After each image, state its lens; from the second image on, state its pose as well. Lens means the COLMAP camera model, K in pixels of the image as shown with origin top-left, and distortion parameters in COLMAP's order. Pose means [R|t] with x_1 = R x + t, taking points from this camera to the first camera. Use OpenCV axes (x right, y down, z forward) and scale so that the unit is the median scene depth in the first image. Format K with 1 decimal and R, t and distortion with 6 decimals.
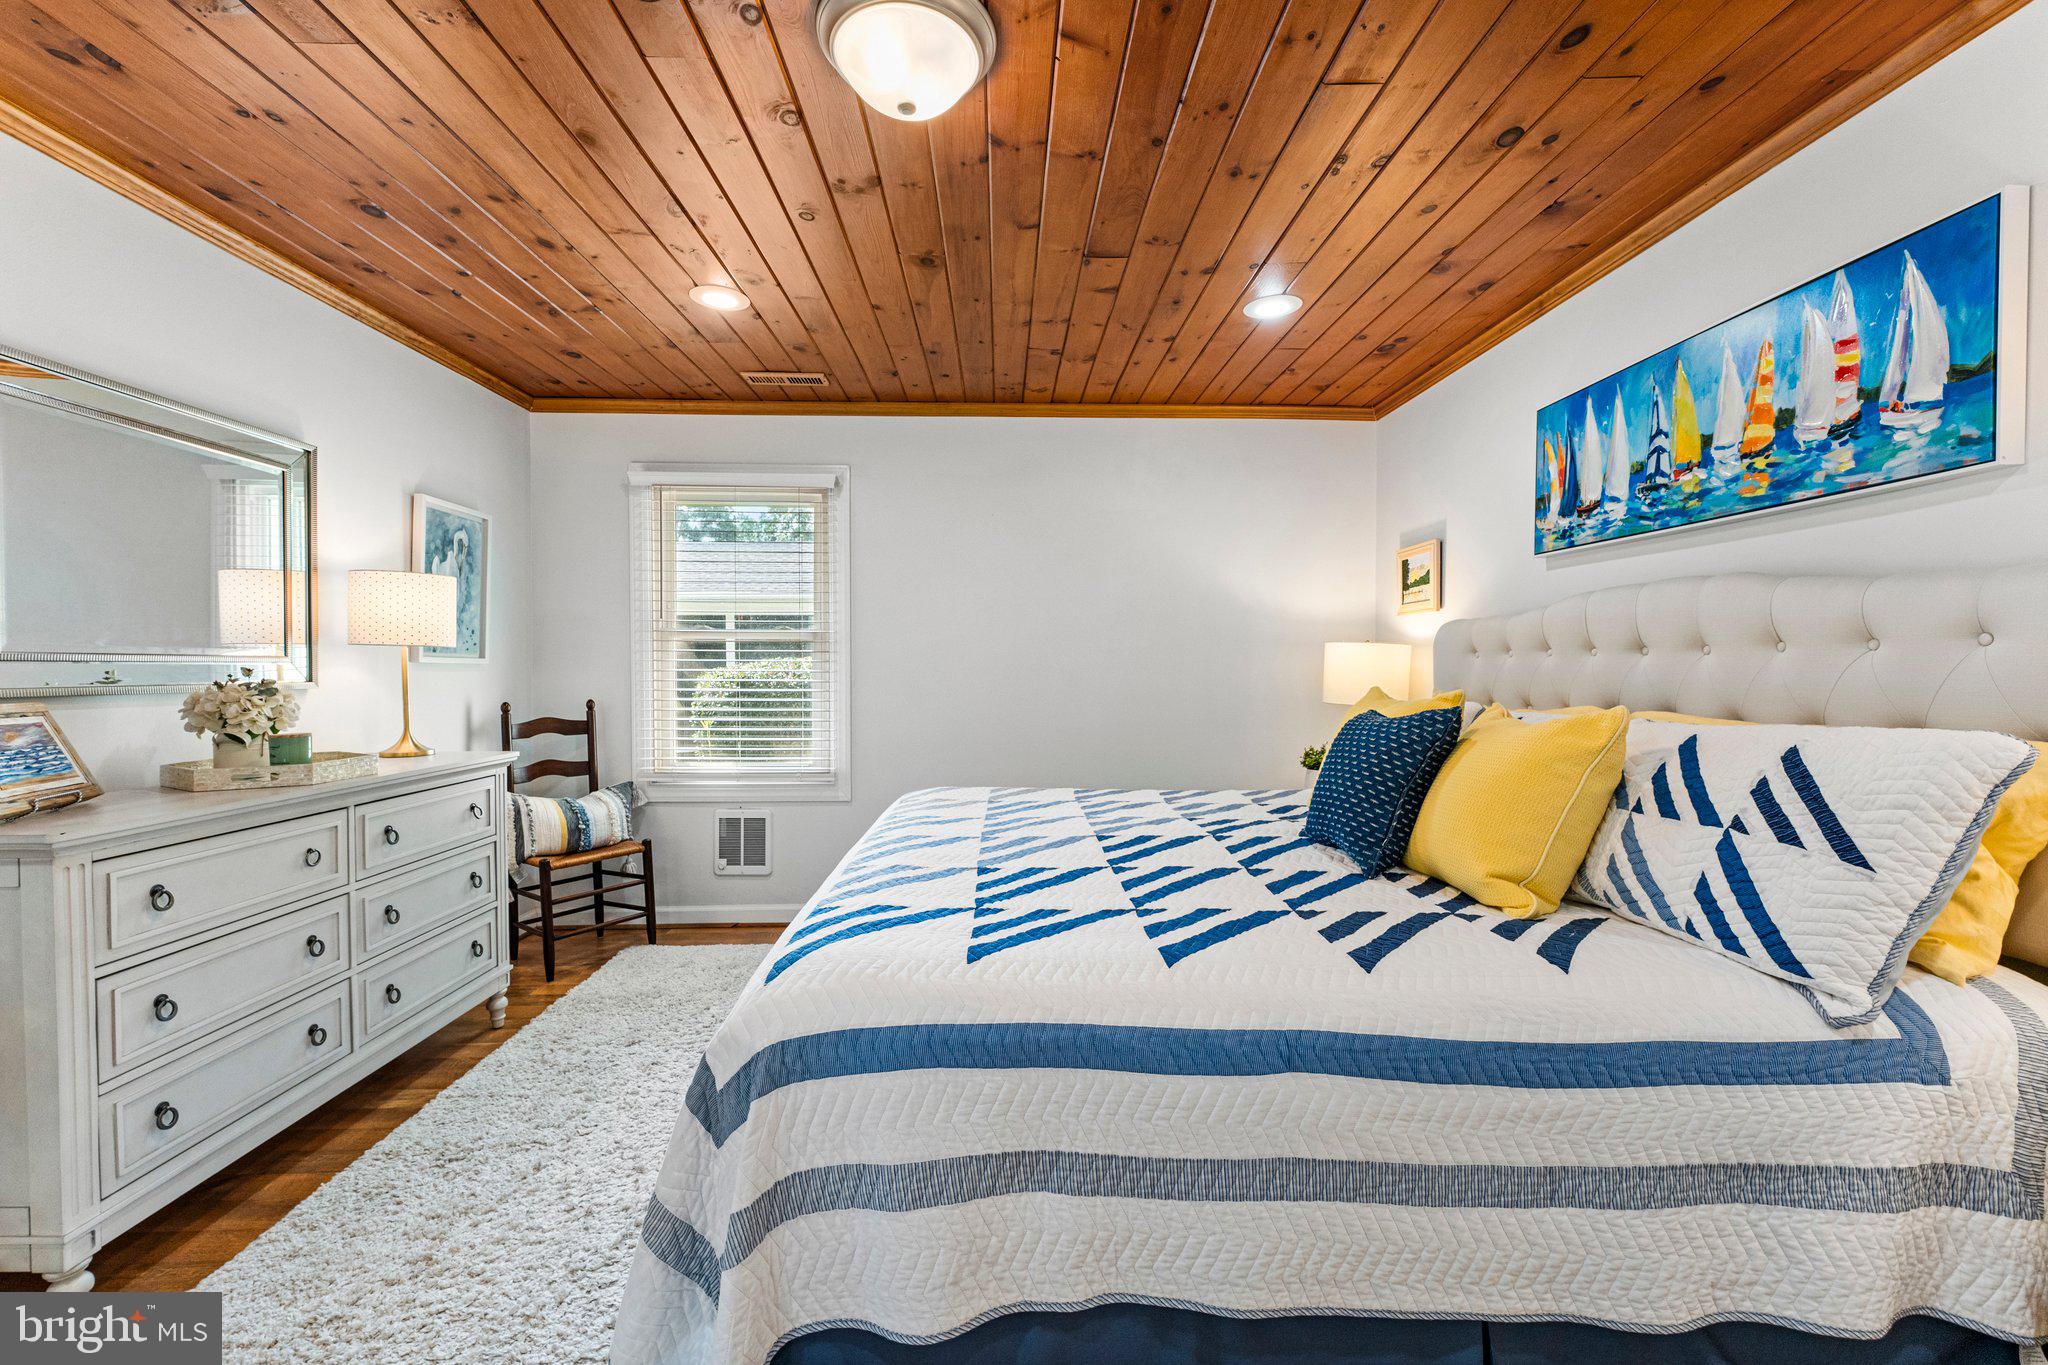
lens RADIAL K [[818.4, 0, 1019.8], [0, 818.4, 676.4], [0, 0, 1]] dist [0.000797, 0.000165]
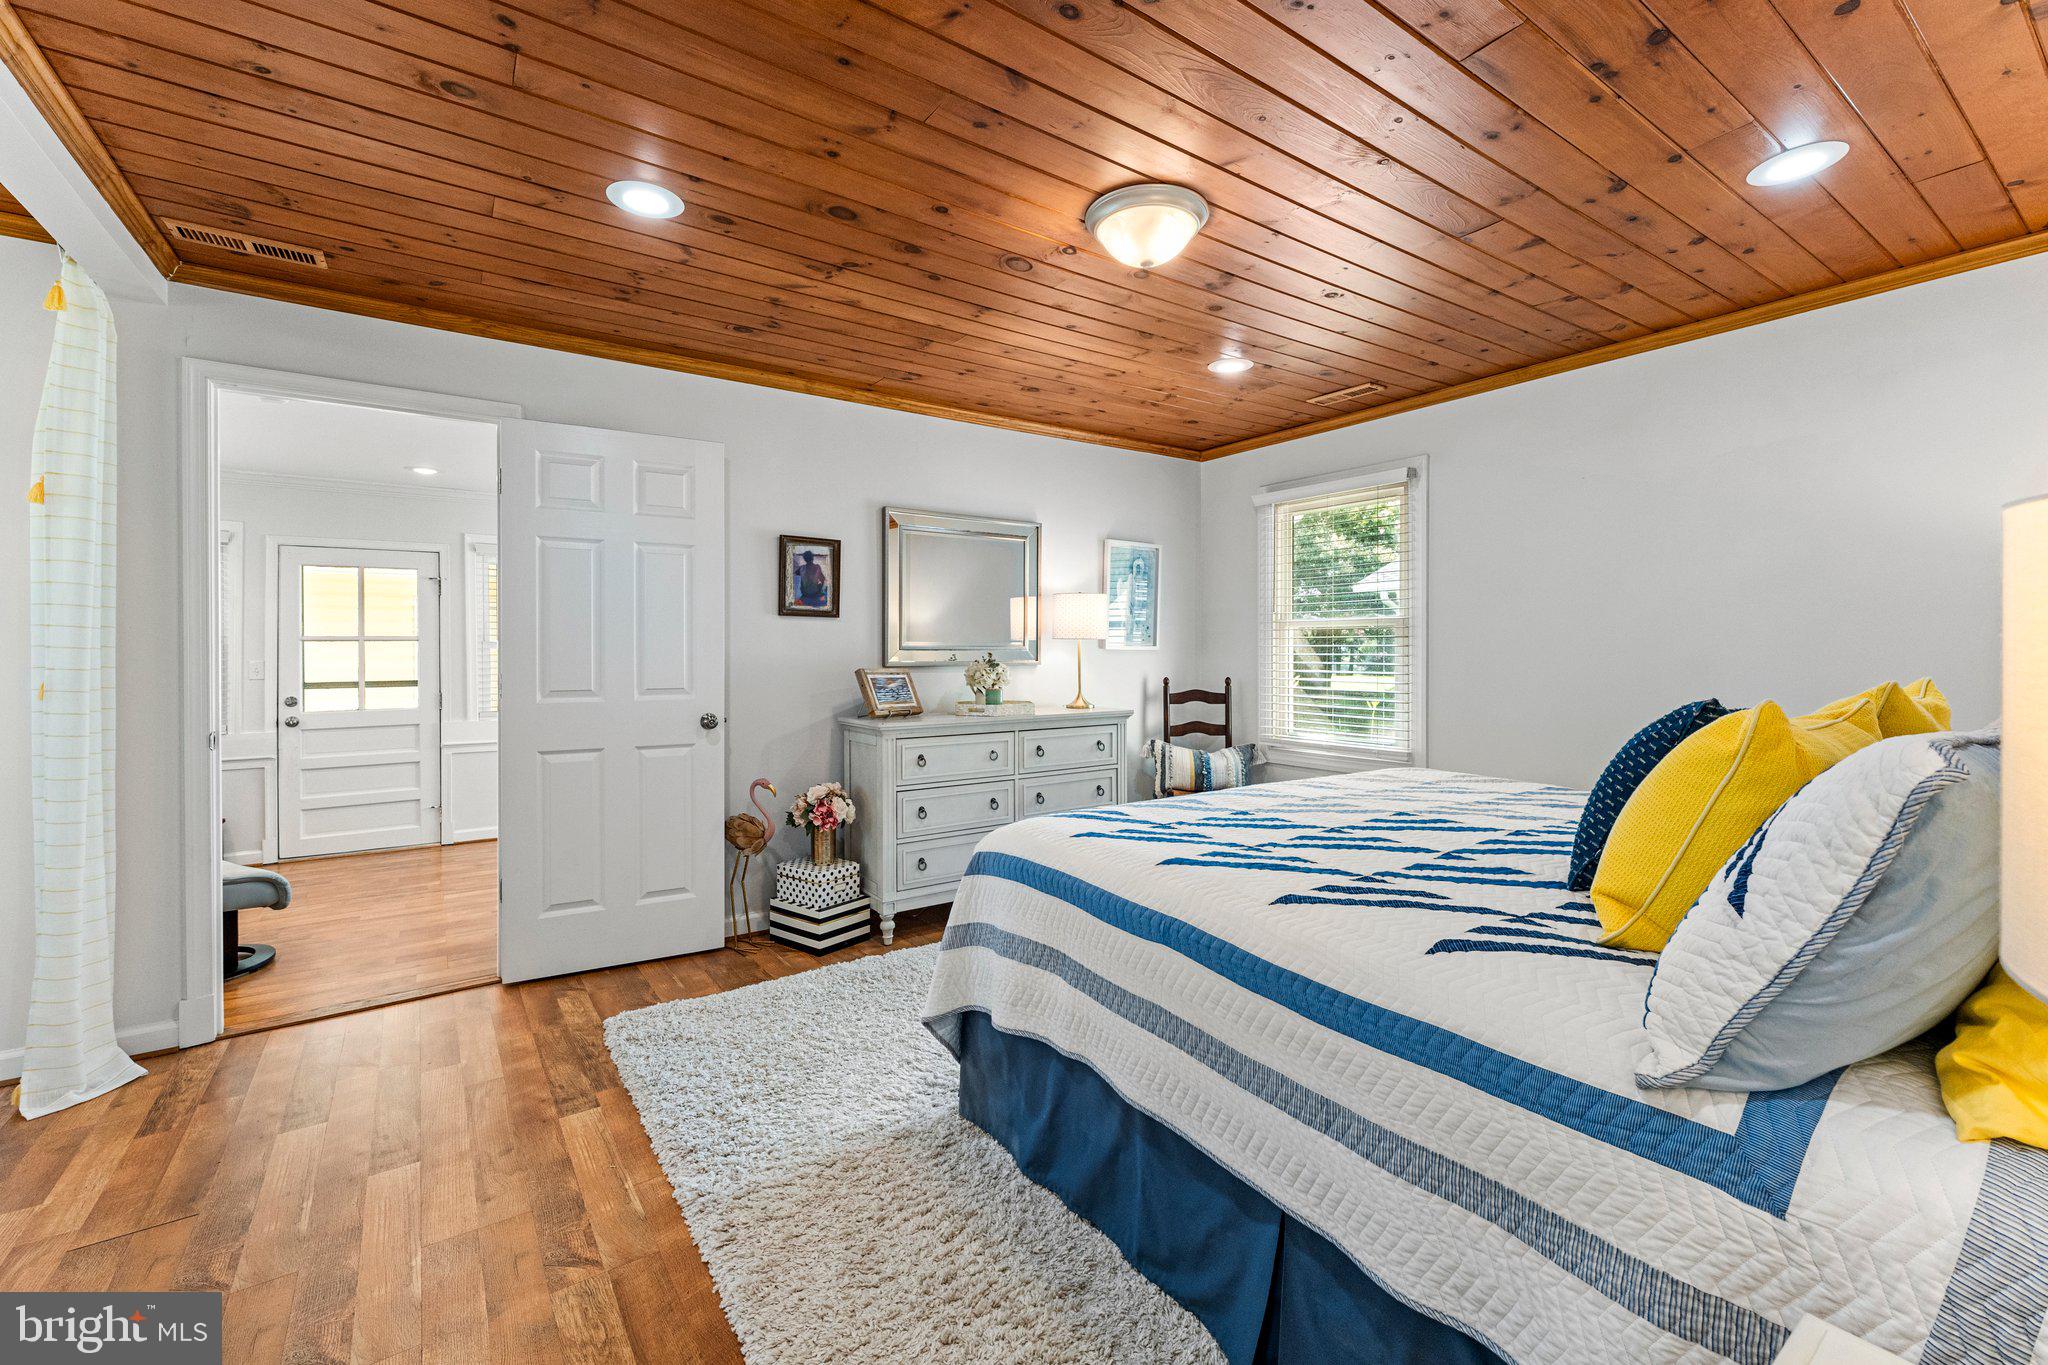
lens RADIAL K [[855.7, 0, 1053.5], [0, 855.7, 648.7], [0, 0, 1]] dist [-0.000799, -0.000061]
pose [[0.566440, -0.006263, -0.824080, 0.550228], [-0.007051, 0.999898, -0.012446, 0.002534], [0.824073, 0.012860, 0.566337, 0.012141]]
